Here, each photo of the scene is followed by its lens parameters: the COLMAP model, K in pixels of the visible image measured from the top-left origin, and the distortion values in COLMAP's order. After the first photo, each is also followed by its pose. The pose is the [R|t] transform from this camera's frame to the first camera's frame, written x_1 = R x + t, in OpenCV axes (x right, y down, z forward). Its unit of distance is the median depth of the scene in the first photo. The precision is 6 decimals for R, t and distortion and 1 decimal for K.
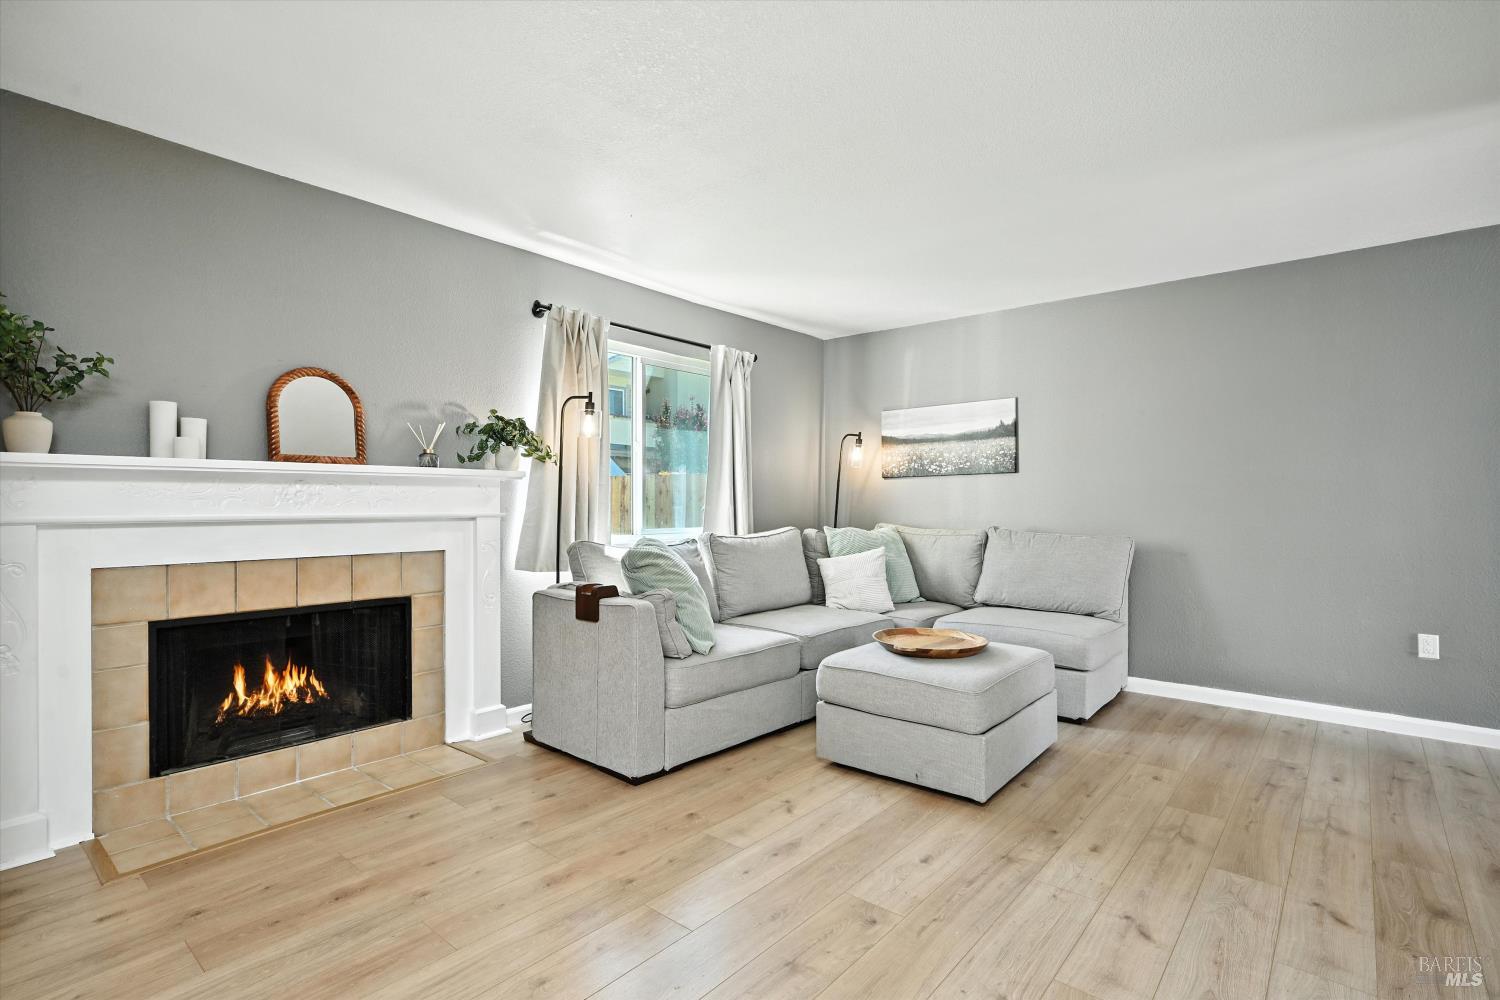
lens RADIAL K [[723.7, 0, 747.9], [0, 723.7, 504.4], [0, 0, 1]] dist [-0.002685, -0.000403]
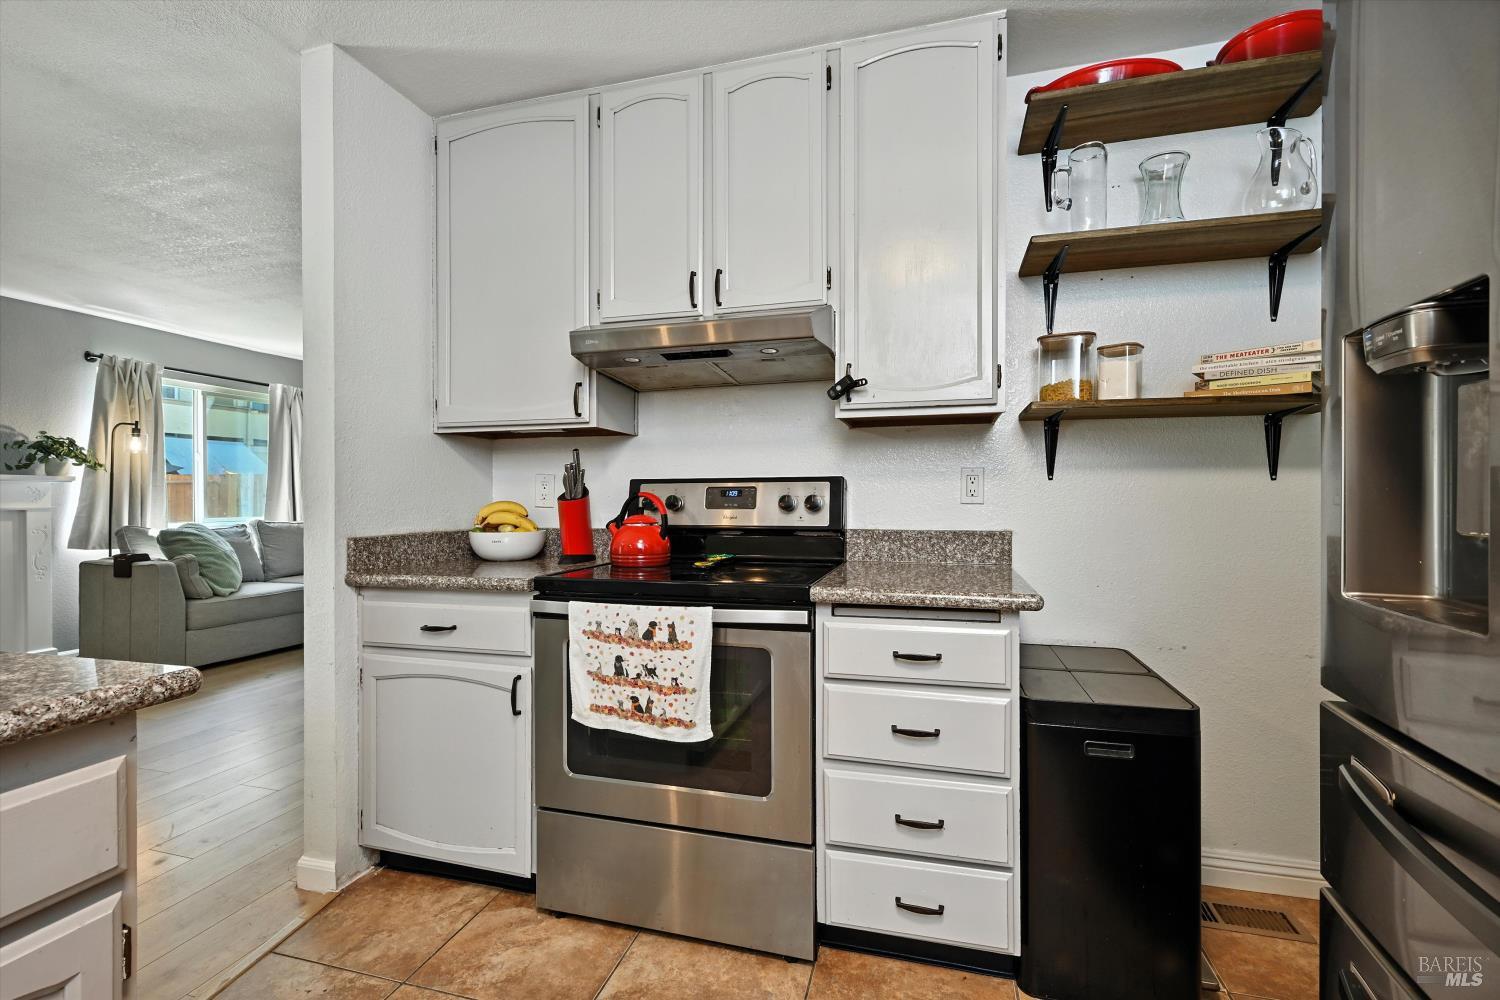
lens RADIAL K [[678.2, 0, 749.1], [0, 678.2, 500.3], [0, 0, 1]] dist [0.015345, 0.001235]
pose [[0.918223, -0.001553, 0.396061, 0.349005], [-0.000673, 0.999985, 0.005483, -0.007770], [-0.396064, -0.005301, 0.918208, -0.710675]]
